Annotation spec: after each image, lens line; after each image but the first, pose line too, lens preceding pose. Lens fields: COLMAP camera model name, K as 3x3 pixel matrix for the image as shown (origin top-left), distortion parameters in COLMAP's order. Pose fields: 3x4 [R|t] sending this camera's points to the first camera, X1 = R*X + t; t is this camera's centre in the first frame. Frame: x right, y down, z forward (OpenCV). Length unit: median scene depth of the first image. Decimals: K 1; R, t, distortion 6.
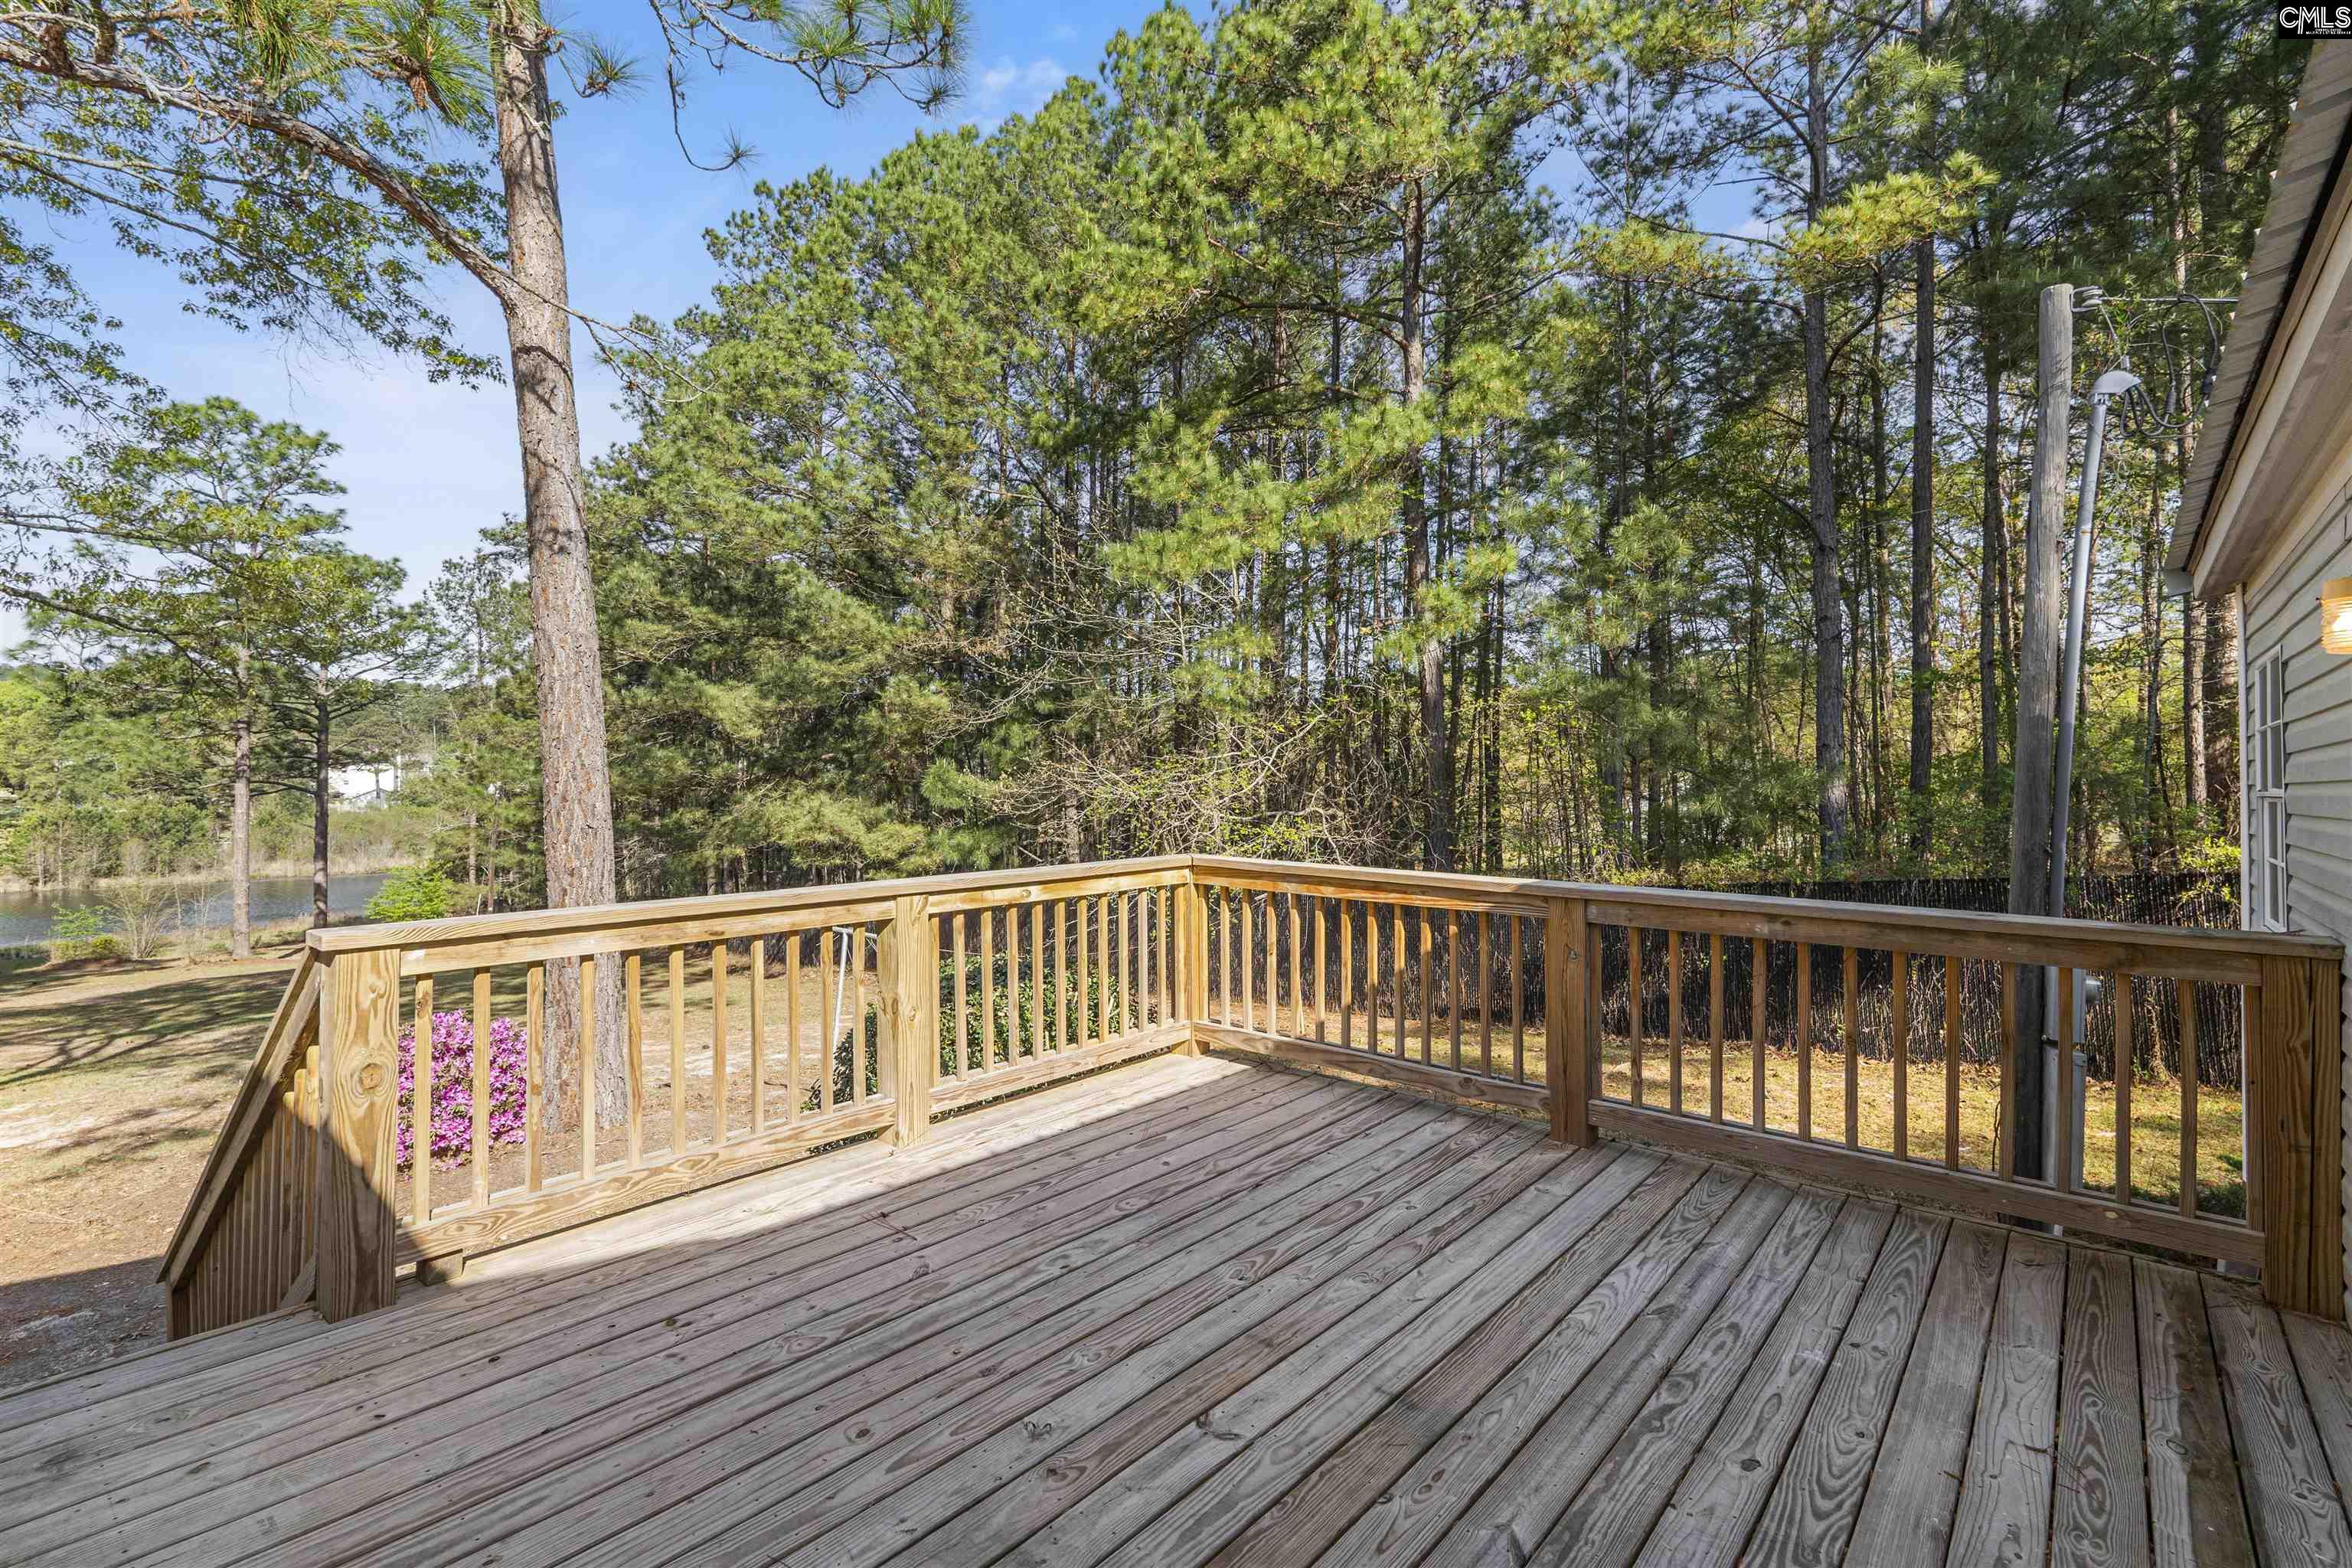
lens RADIAL K [[1083.2, 0, 1170.3], [0, 1083.2, 771.4], [0, 0, 1]] dist [-0.012803, 0.001514]
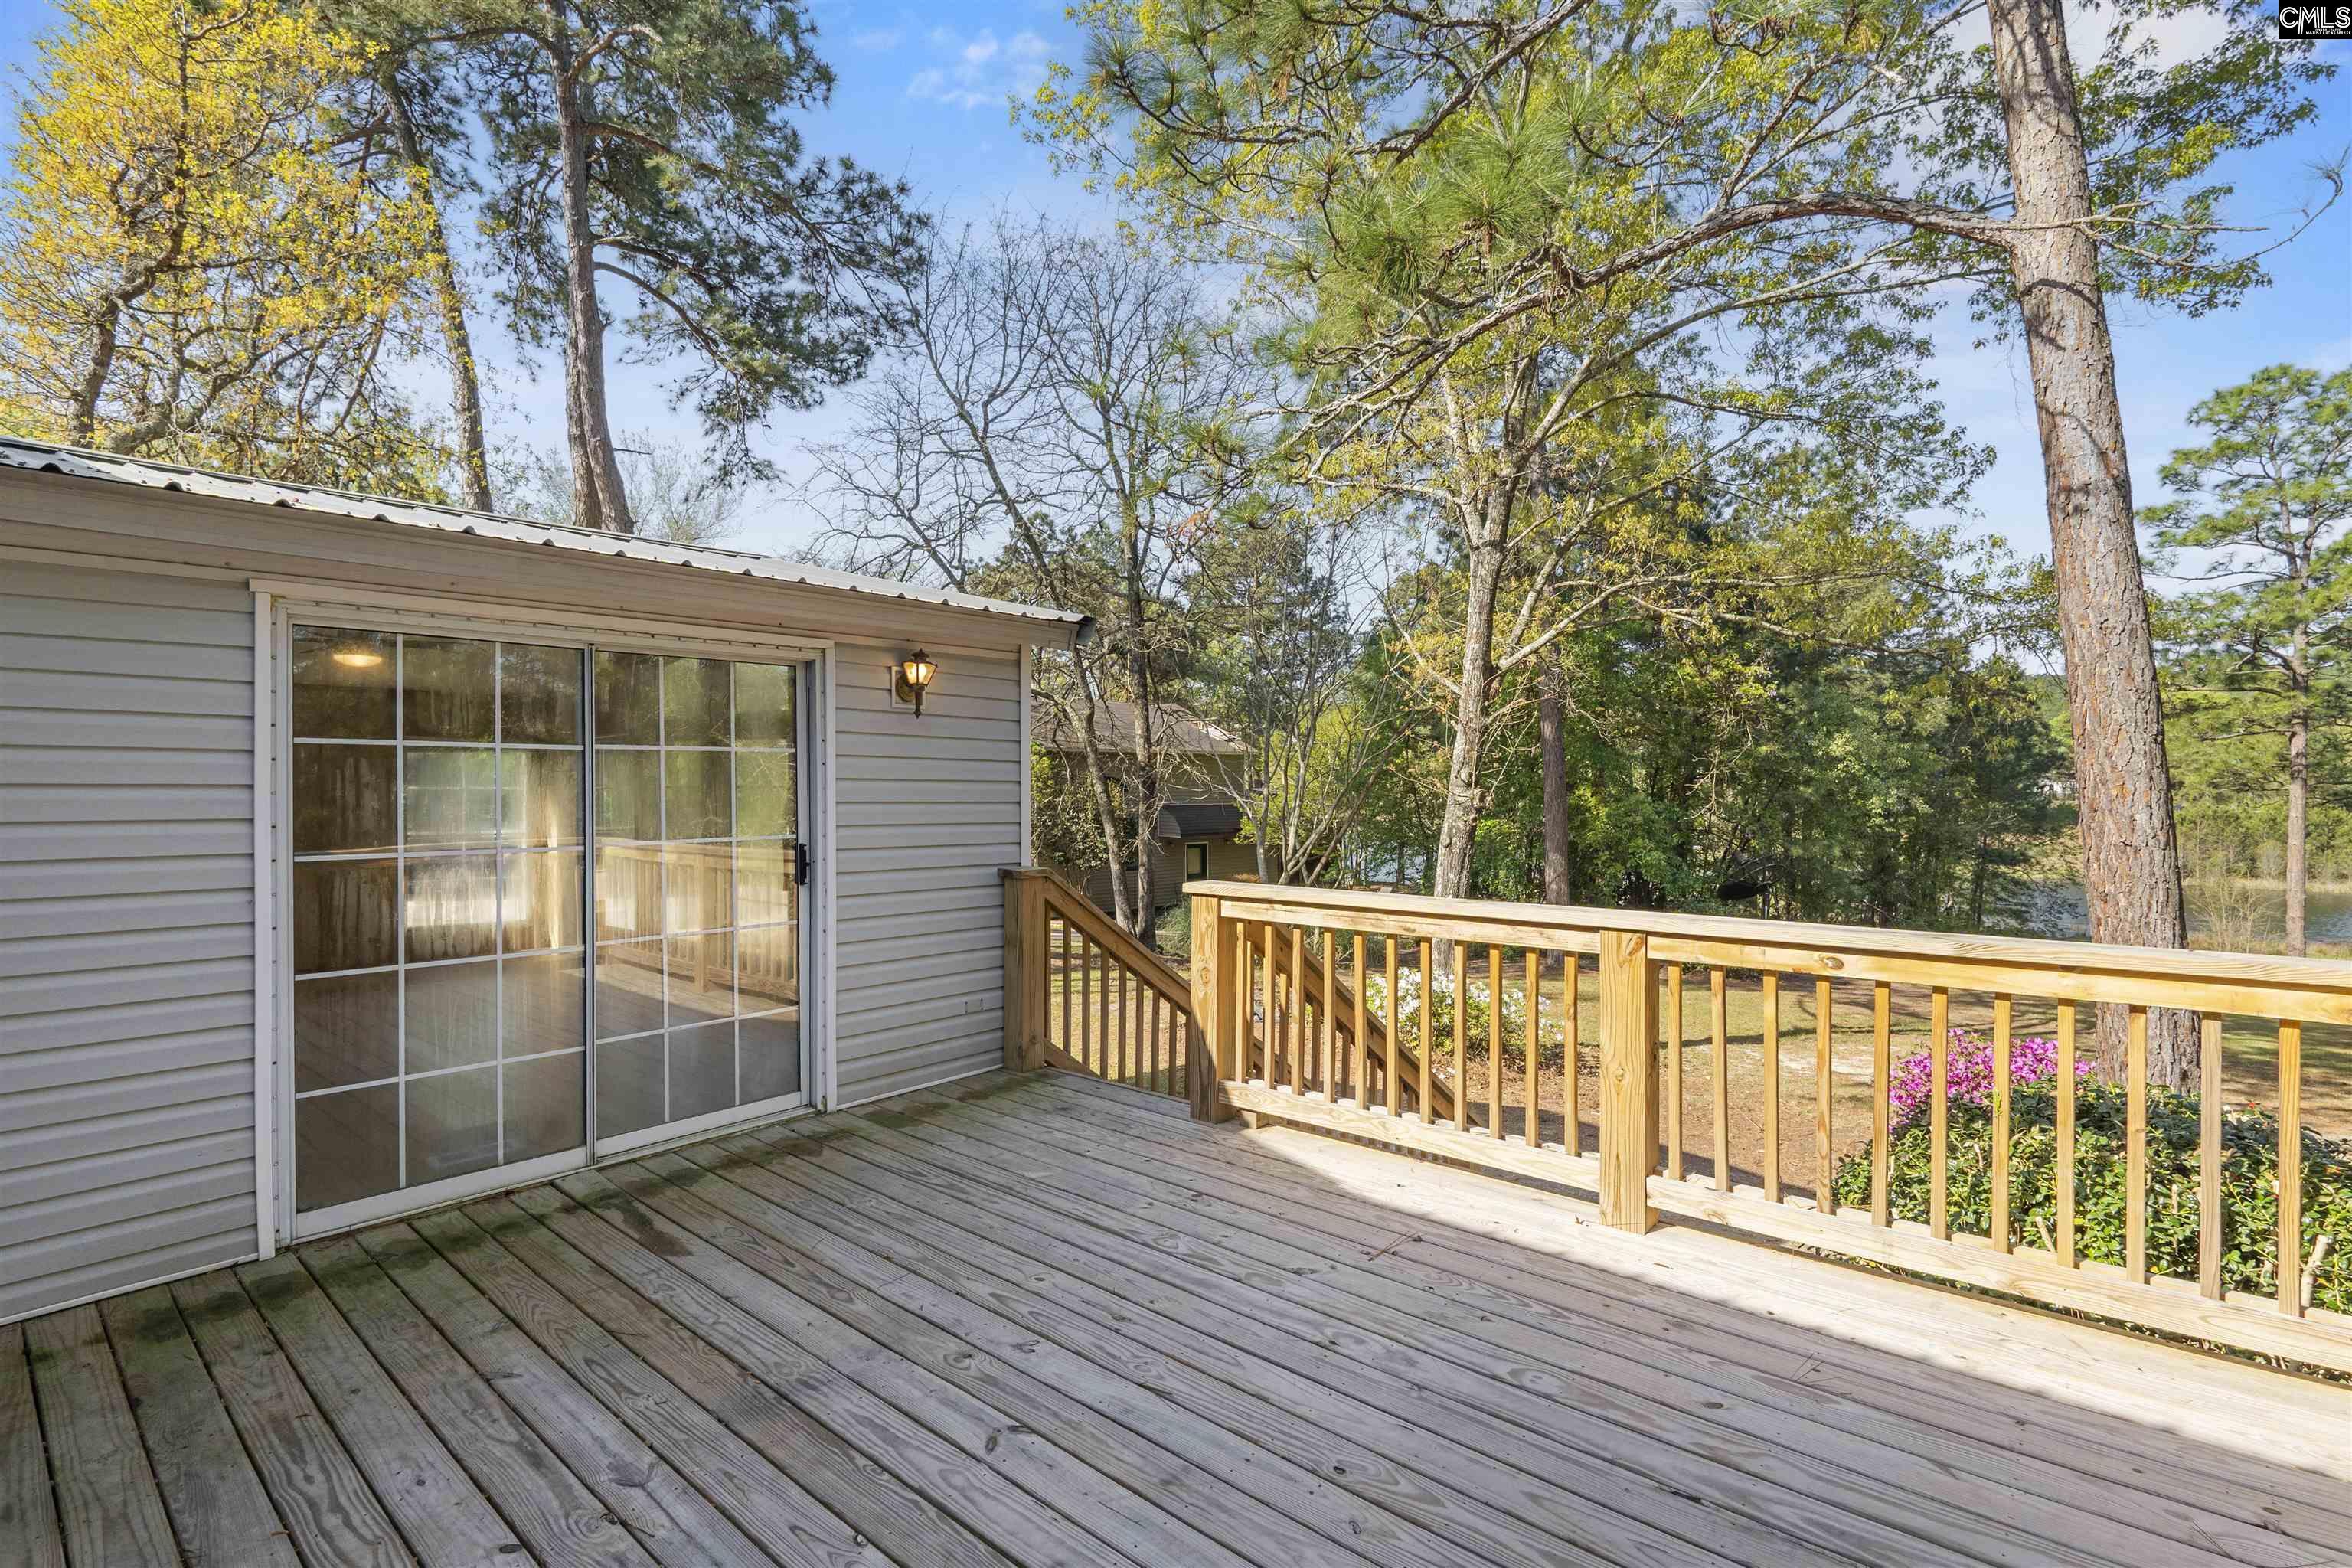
lens RADIAL K [[1083.2, 0, 1167.8], [0, 1083.2, 794.0], [0, 0, 1]] dist [-0.012803, 0.001514]
pose [[-0.007006, 0.011541, -0.999909, 0.721864], [0.009052, 0.999893, 0.011477, -0.004009], [0.999934, -0.008970, -0.007109, 0.802247]]
